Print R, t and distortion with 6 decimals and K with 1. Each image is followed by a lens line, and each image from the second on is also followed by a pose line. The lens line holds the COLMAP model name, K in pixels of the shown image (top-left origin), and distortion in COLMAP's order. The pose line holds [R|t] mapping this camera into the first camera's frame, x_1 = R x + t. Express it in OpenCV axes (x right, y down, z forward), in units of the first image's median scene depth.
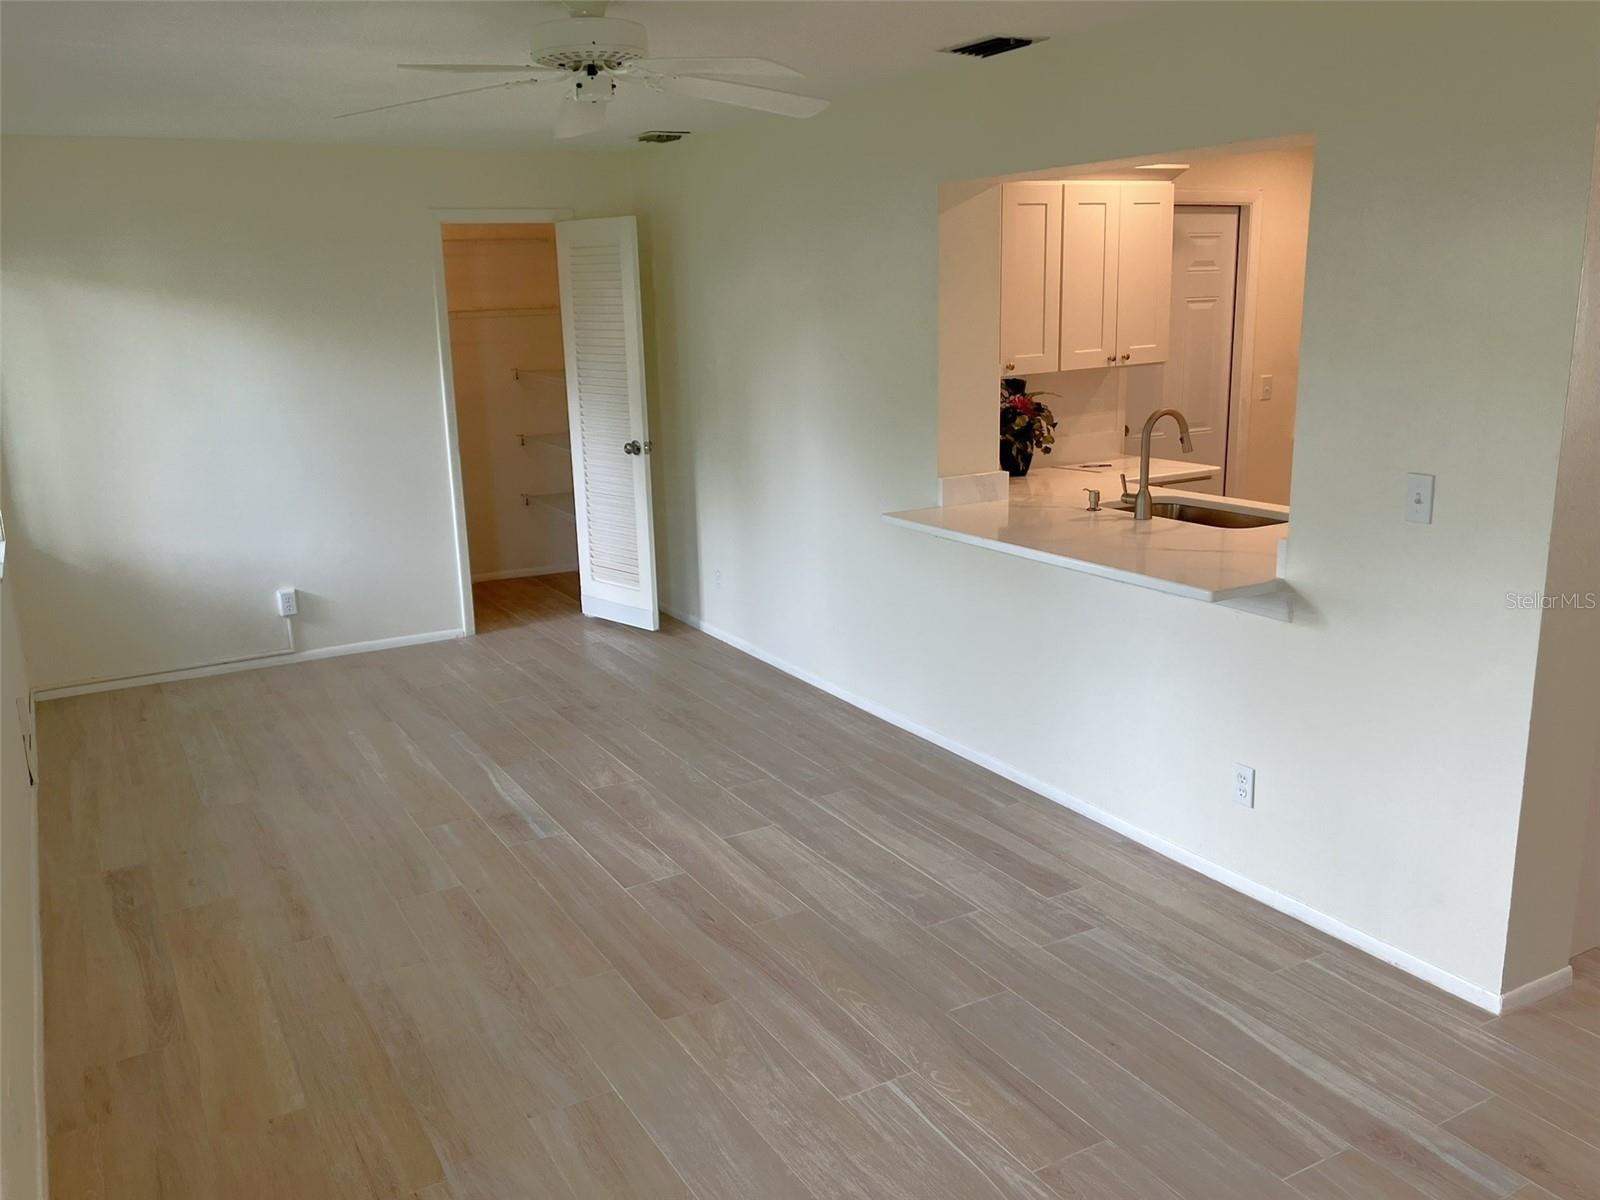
lens RADIAL K [[1342.5, 0, 790.6], [0, 1342.5, 585.6], [0, 0, 1]] dist [0.045036, -0.051843]
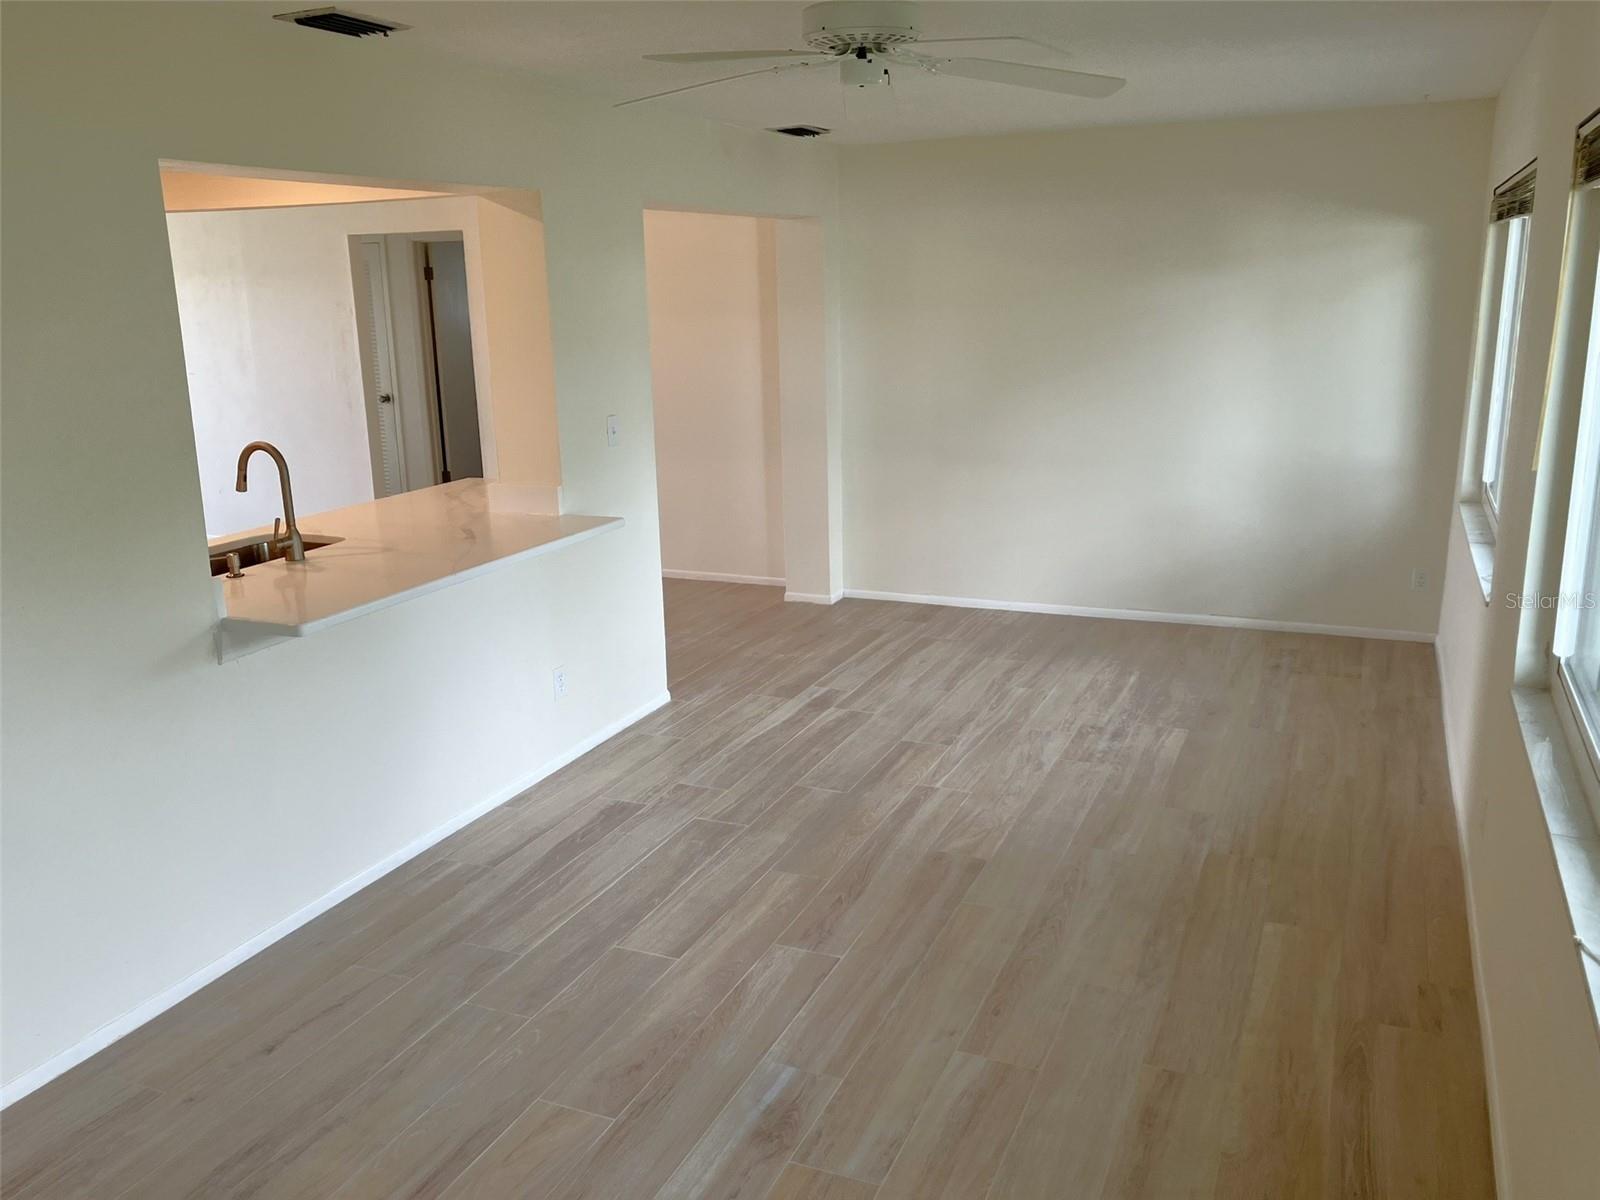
lens RADIAL K [[1342.5, 0, 792.3], [0, 1342.5, 596.2], [0, 0, 1]] dist [0.045036, -0.051843]
pose [[-0.609781, -0.140399, 0.780035, -0.841507], [0.216383, 0.917305, 0.334260, -0.329179], [-0.762460, 0.372612, -0.528975, 1.549971]]
